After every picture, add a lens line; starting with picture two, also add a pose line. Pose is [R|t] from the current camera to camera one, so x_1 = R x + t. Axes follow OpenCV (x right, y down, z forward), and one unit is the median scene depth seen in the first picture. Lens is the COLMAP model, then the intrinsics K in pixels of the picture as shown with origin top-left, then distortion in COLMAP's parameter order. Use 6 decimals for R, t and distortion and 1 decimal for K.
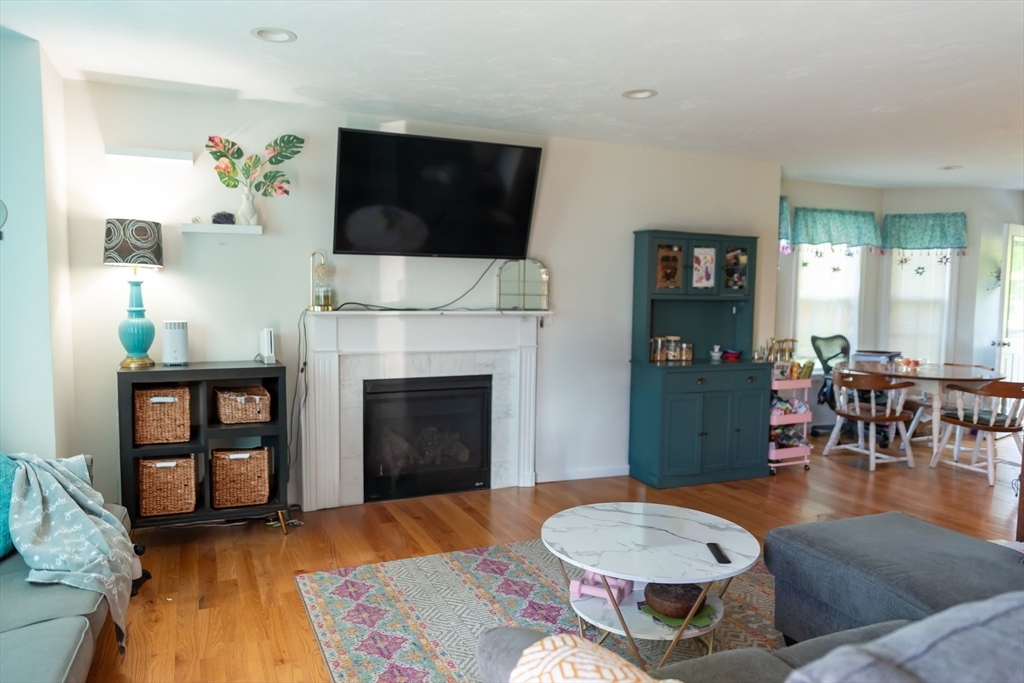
lens RADIAL K [[684.7, 0, 509.6], [0, 684.7, 342.1], [0, 0, 1]] dist [-0.003437, 0.006050]
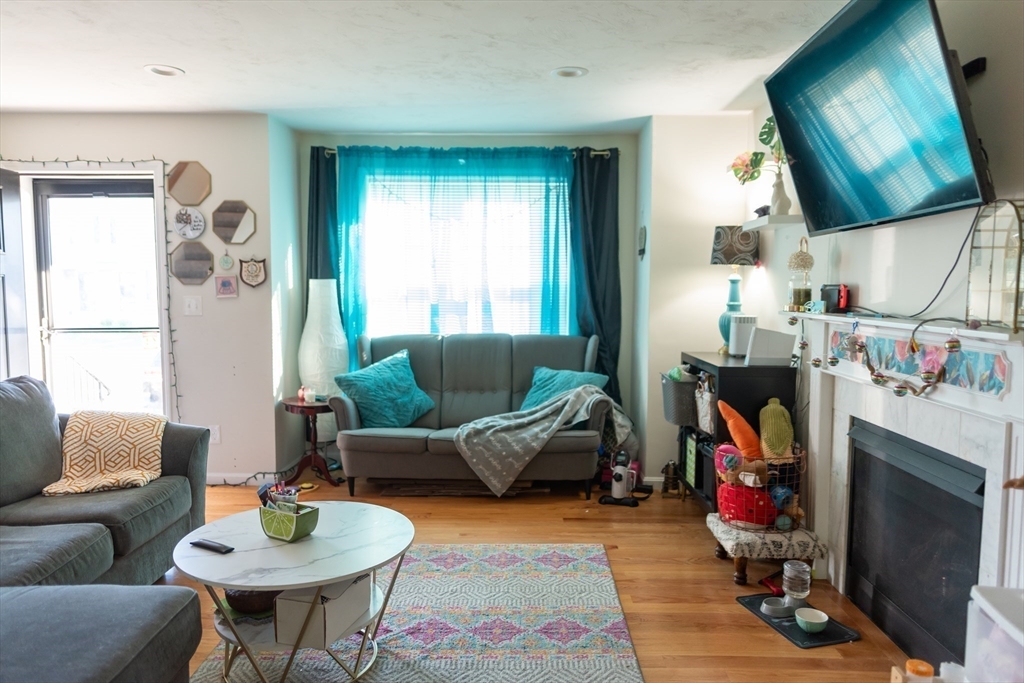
lens RADIAL K [[684.7, 0, 512.0], [0, 684.7, 341.9], [0, 0, 1]] dist [-0.003437, 0.006050]
pose [[-0.423729, 0.057774, -0.903945, 0.393001], [-0.079536, 0.991736, 0.100668, -0.043010], [0.902290, 0.114552, -0.415632, 0.700604]]
